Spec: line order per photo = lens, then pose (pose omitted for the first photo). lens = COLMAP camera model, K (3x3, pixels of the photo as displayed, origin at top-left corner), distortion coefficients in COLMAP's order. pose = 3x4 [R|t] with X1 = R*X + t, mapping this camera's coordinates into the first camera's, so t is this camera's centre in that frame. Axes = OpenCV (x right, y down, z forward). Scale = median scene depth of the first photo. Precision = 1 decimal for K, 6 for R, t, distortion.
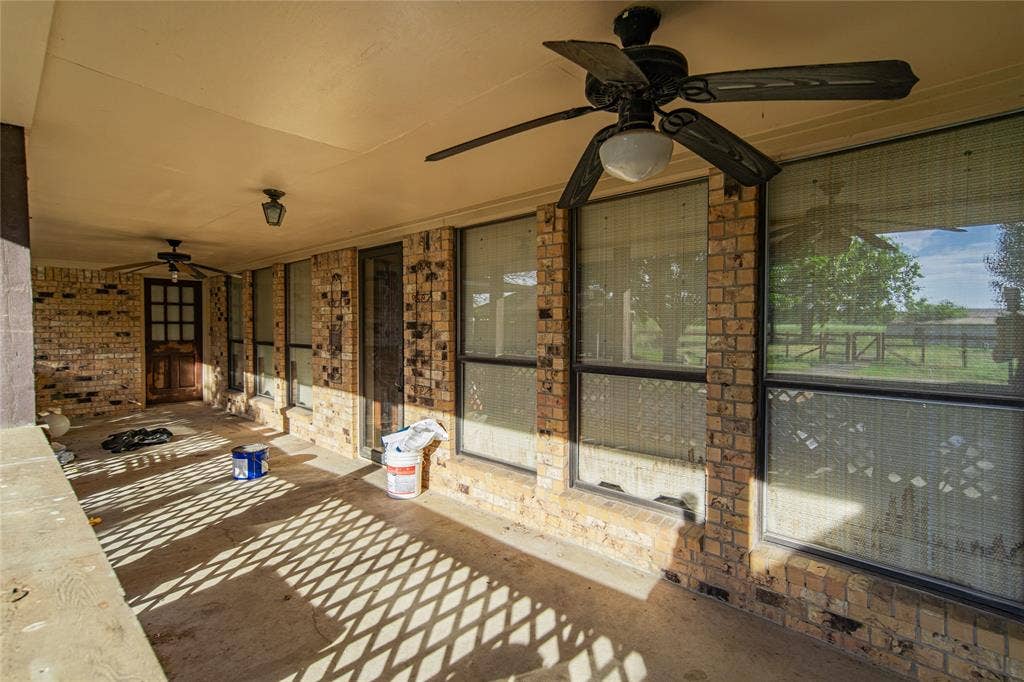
lens RADIAL K [[495.9, 0, 508.8], [0, 495.9, 338.7], [0, 0, 1]] dist [0.000995, -0.000164]
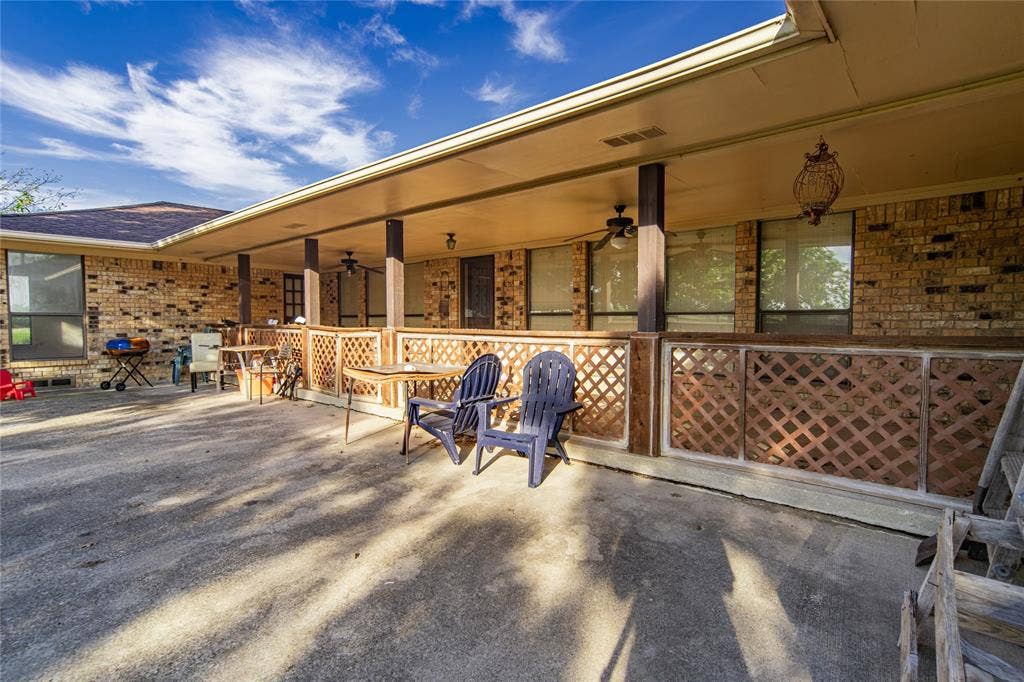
lens RADIAL K [[473.6, 0, 515.3], [0, 473.6, 336.6], [0, 0, 1]] dist [-0.003891, -0.000049]
pose [[0.997782, -0.006795, 0.066223, -0.265237], [0.006133, 0.999929, 0.010193, 0.104039], [-0.066288, -0.009764, 0.997753, -0.854860]]
